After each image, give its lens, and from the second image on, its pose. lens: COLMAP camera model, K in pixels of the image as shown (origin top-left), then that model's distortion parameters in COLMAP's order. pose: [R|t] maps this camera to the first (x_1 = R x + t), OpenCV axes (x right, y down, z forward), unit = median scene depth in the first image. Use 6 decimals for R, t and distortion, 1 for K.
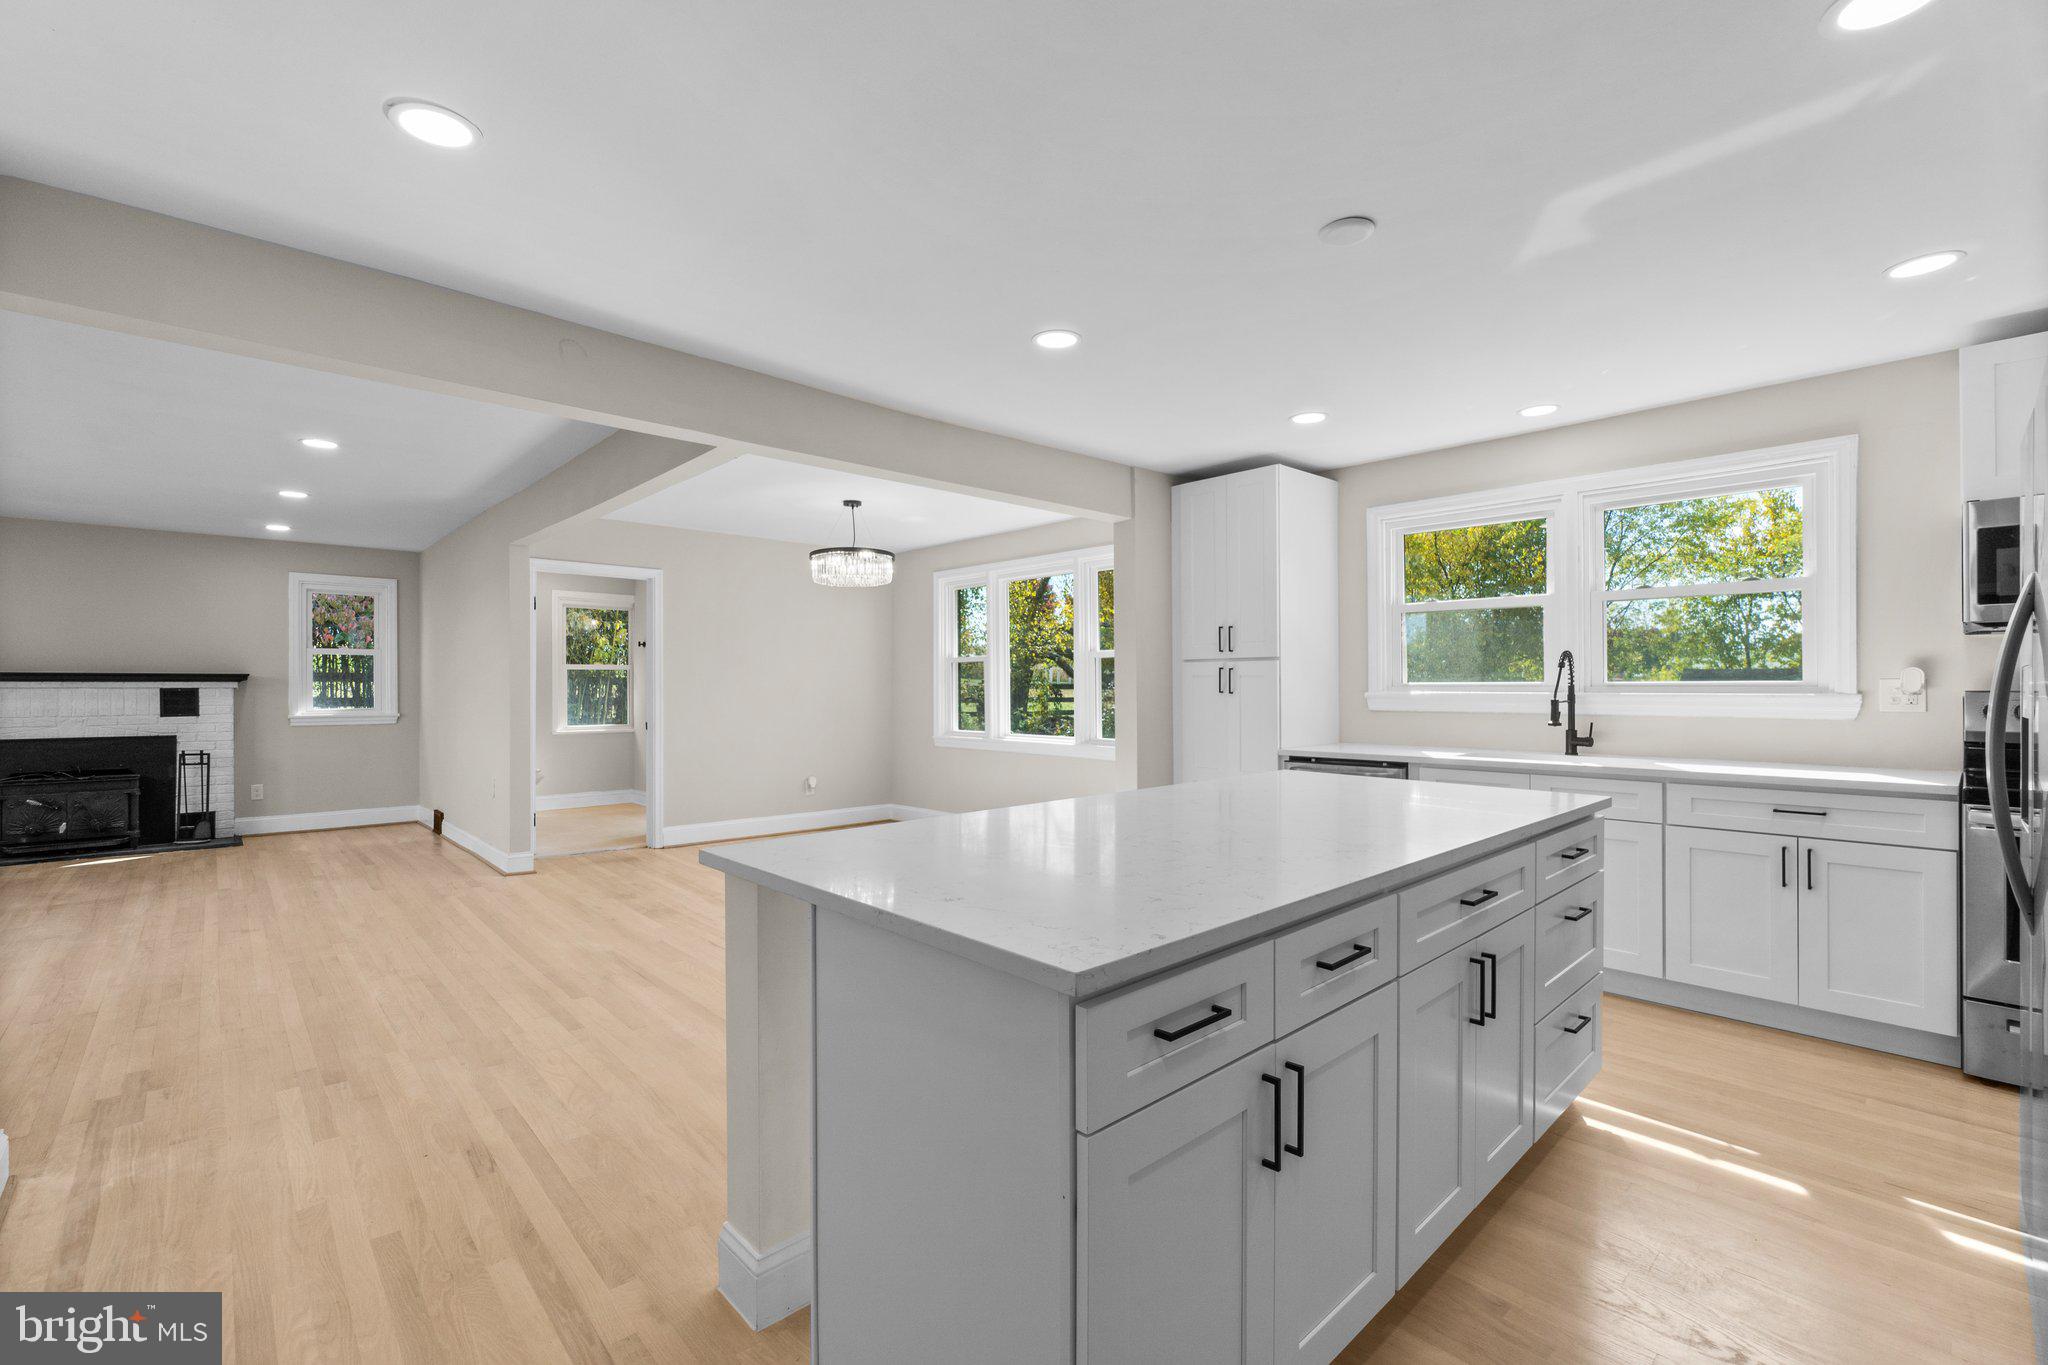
lens RADIAL K [[893.5, 0, 1019.7], [0, 893.5, 688.7], [0, 0, 1]] dist [0.000500, -0.000073]
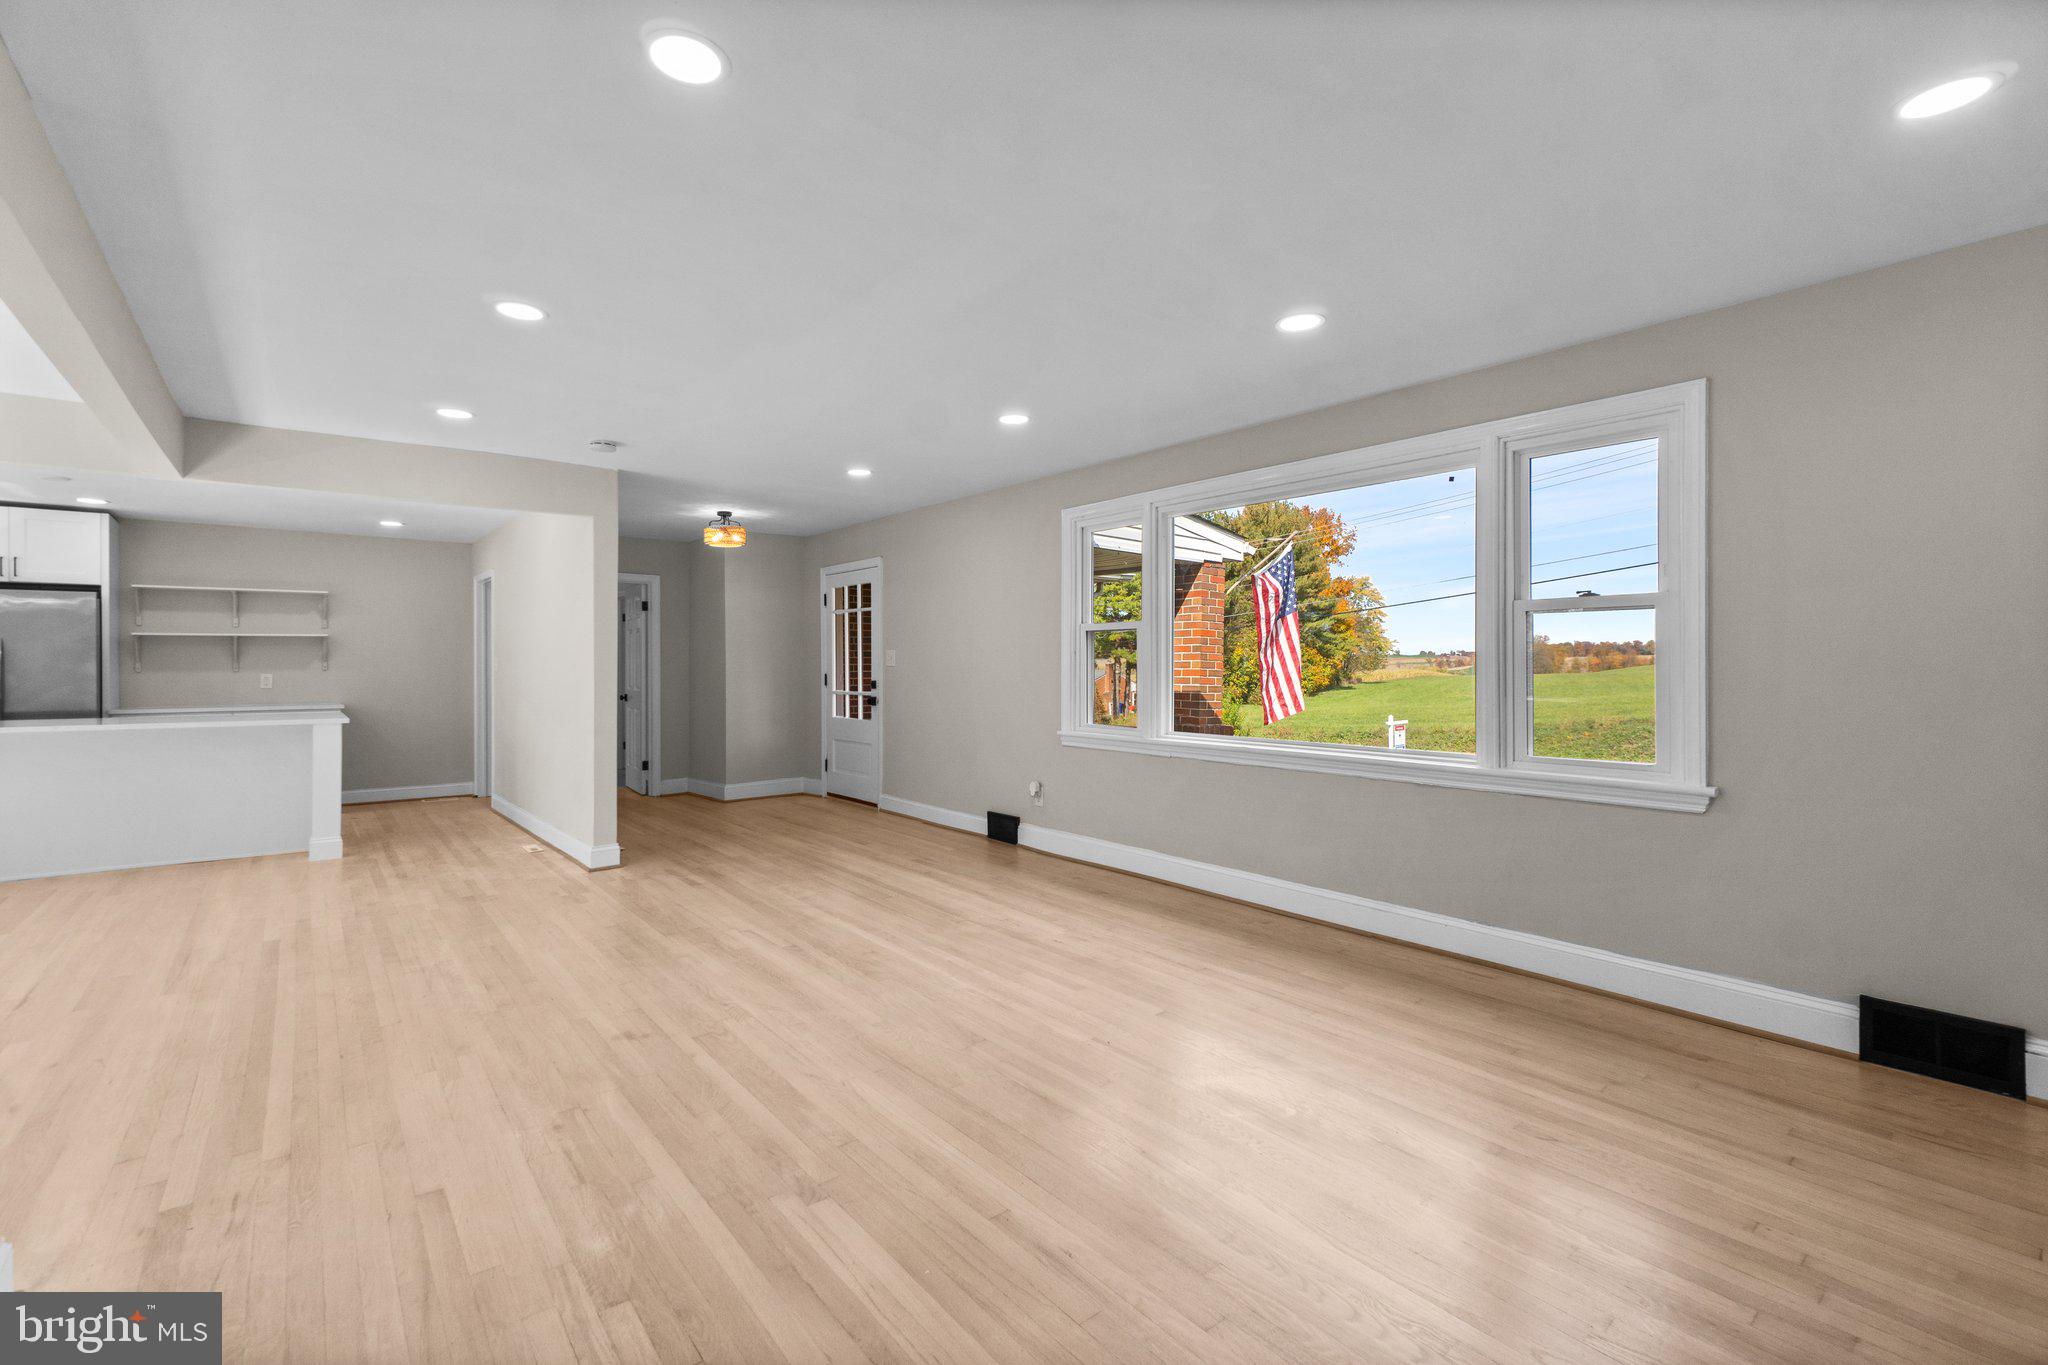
lens RADIAL K [[888.3, 0, 1015.3], [0, 888.3, 659.3], [0, 0, 1]] dist [0.001042, 0.000132]
pose [[-0.997980, 0.003794, 0.063423, -1.318678], [0.003725, 0.999992, -0.001202, -0.008647], [-0.063427, -0.000964, -0.997986, 1.809386]]
